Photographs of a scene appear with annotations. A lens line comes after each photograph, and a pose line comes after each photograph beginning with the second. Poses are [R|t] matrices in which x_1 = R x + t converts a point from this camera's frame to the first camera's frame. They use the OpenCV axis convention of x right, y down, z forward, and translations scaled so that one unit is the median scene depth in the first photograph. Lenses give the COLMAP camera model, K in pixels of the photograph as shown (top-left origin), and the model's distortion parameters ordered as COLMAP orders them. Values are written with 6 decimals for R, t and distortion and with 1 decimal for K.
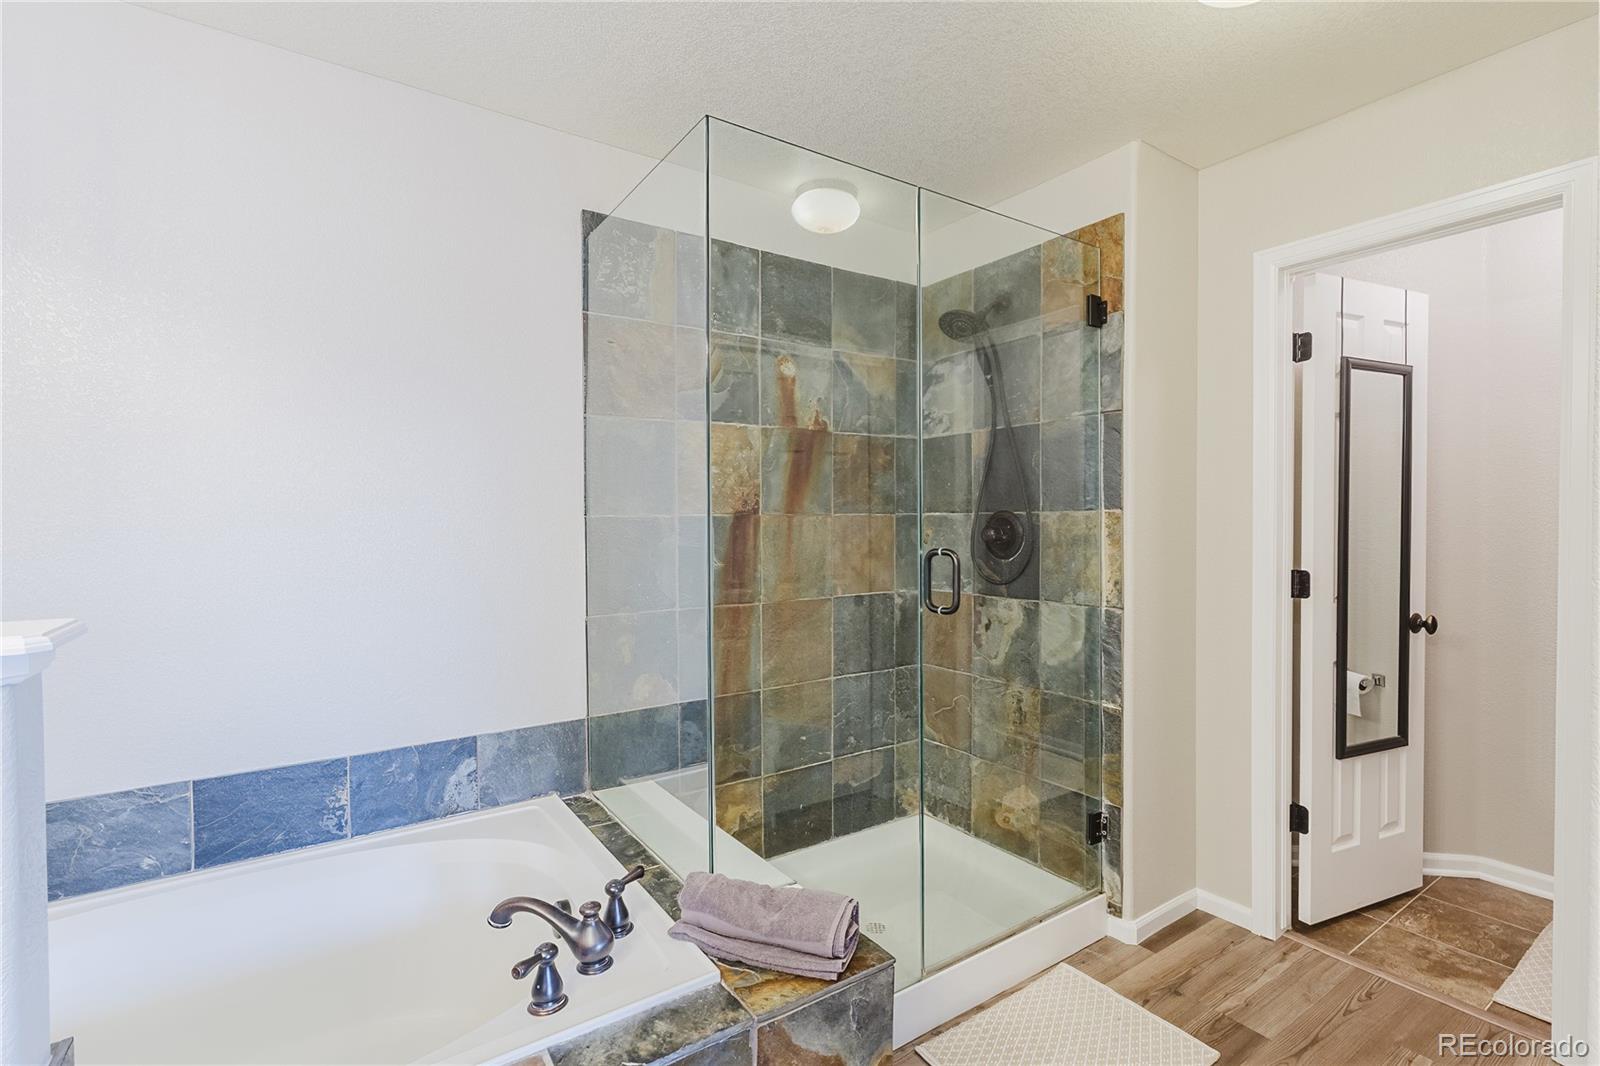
lens RADIAL K [[733.3, 0, 804.3], [0, 733.3, 533.5], [0, 0, 1]] dist [0.002582, 0.000193]
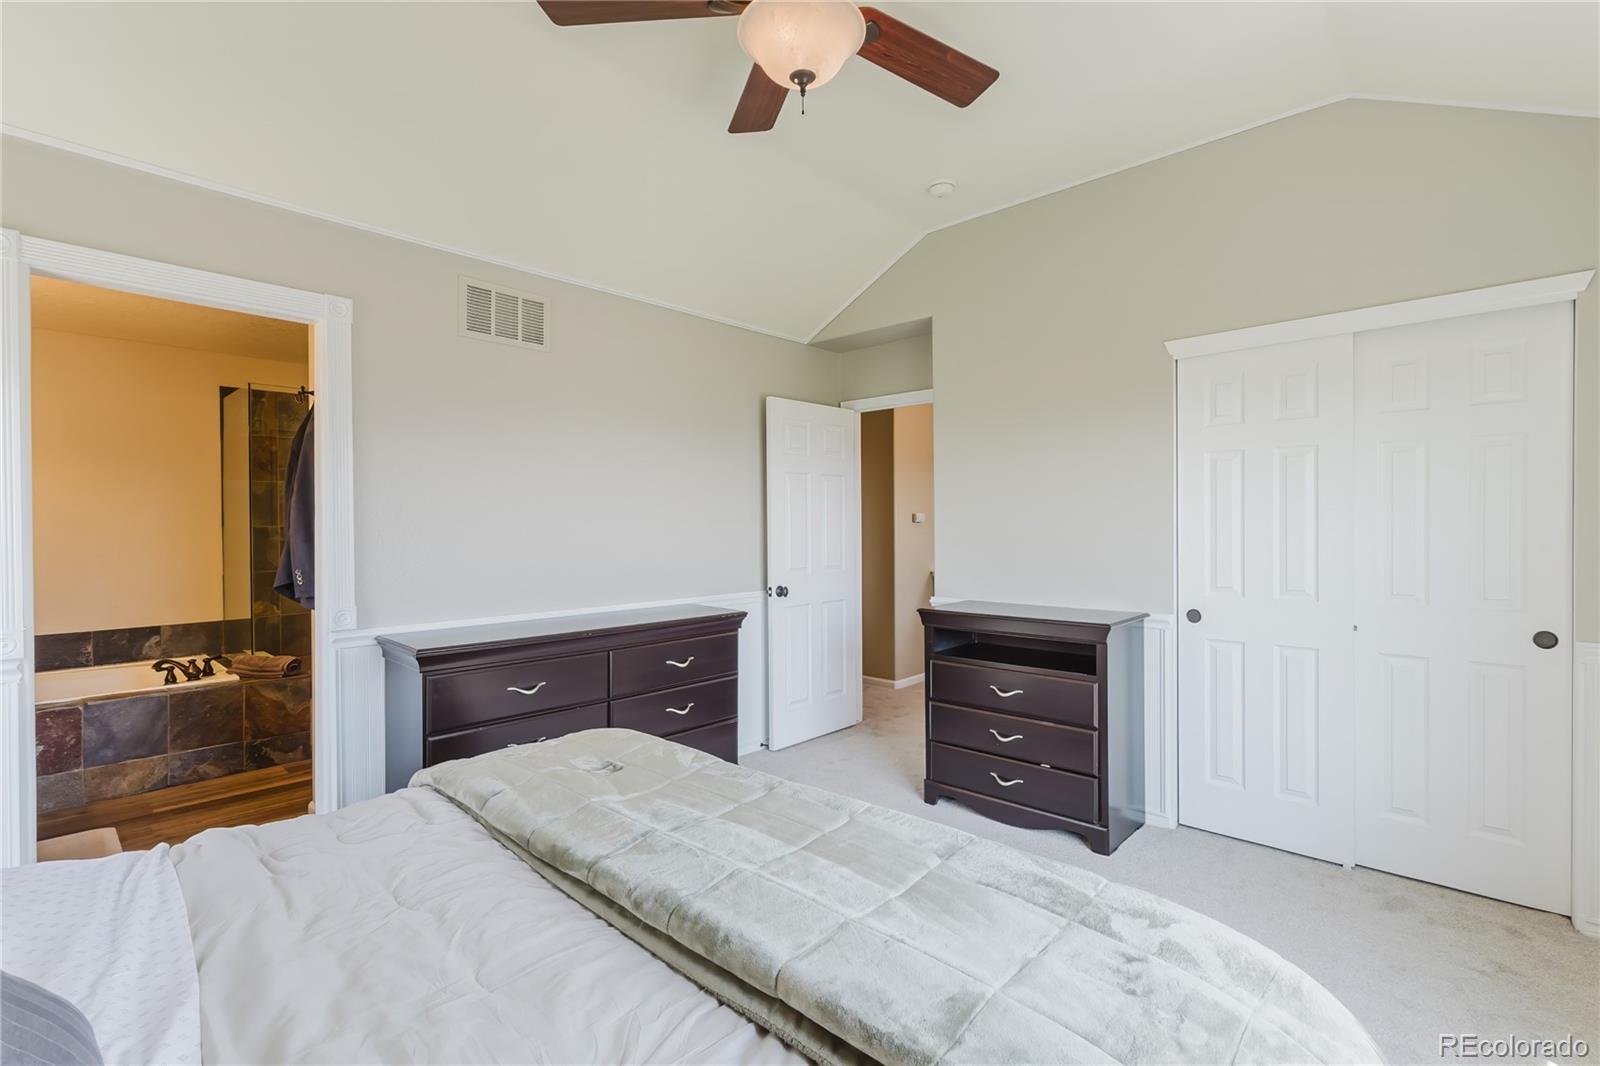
lens RADIAL K [[721.4, 0, 801.7], [0, 721.4, 528.0], [0, 0, 1]] dist [0.000299, -0.000335]
pose [[0.973152, -0.004323, 0.230124, 1.041233], [0.007070, 0.999913, -0.011113, 0.018681], [-0.230056, 0.012441, 0.973098, -1.743314]]
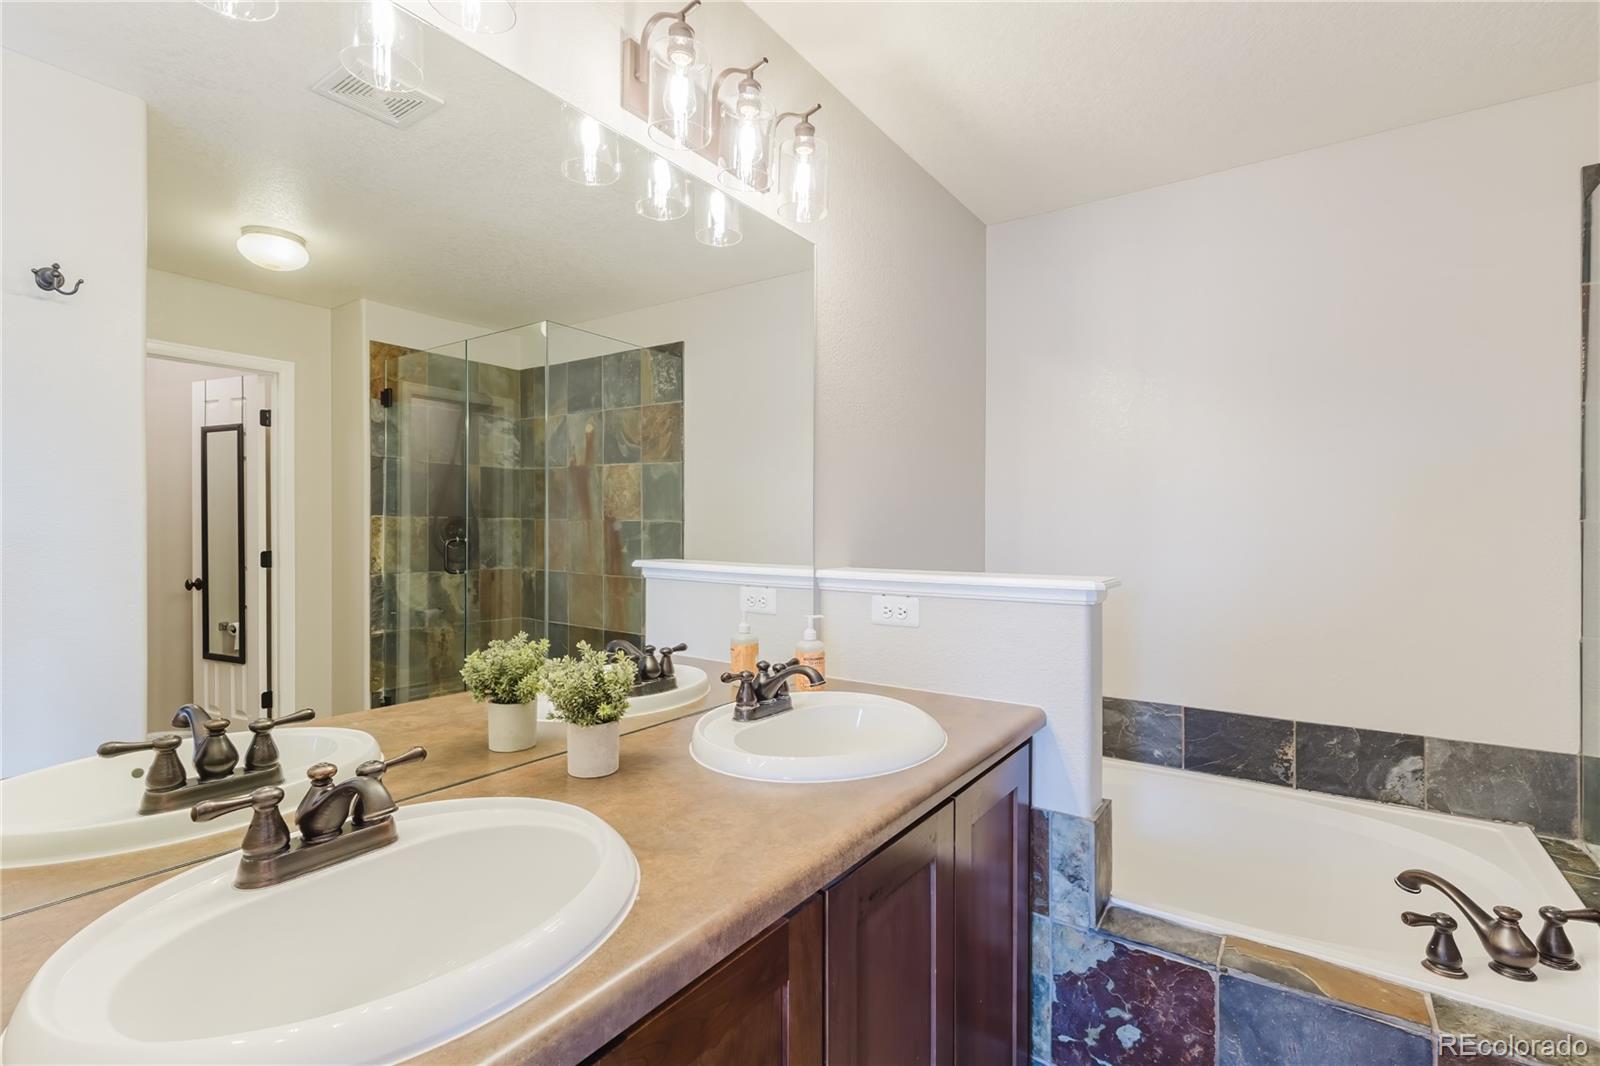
lens RADIAL K [[733.3, 0, 804.3], [0, 733.3, 533.5], [0, 0, 1]] dist [0.002582, 0.000193]
pose [[0.356412, 0.009129, -0.934284, 0.218629], [-0.017104, 0.999848, 0.003245, 0.005356], [0.934172, 0.014824, 0.356514, -0.190859]]
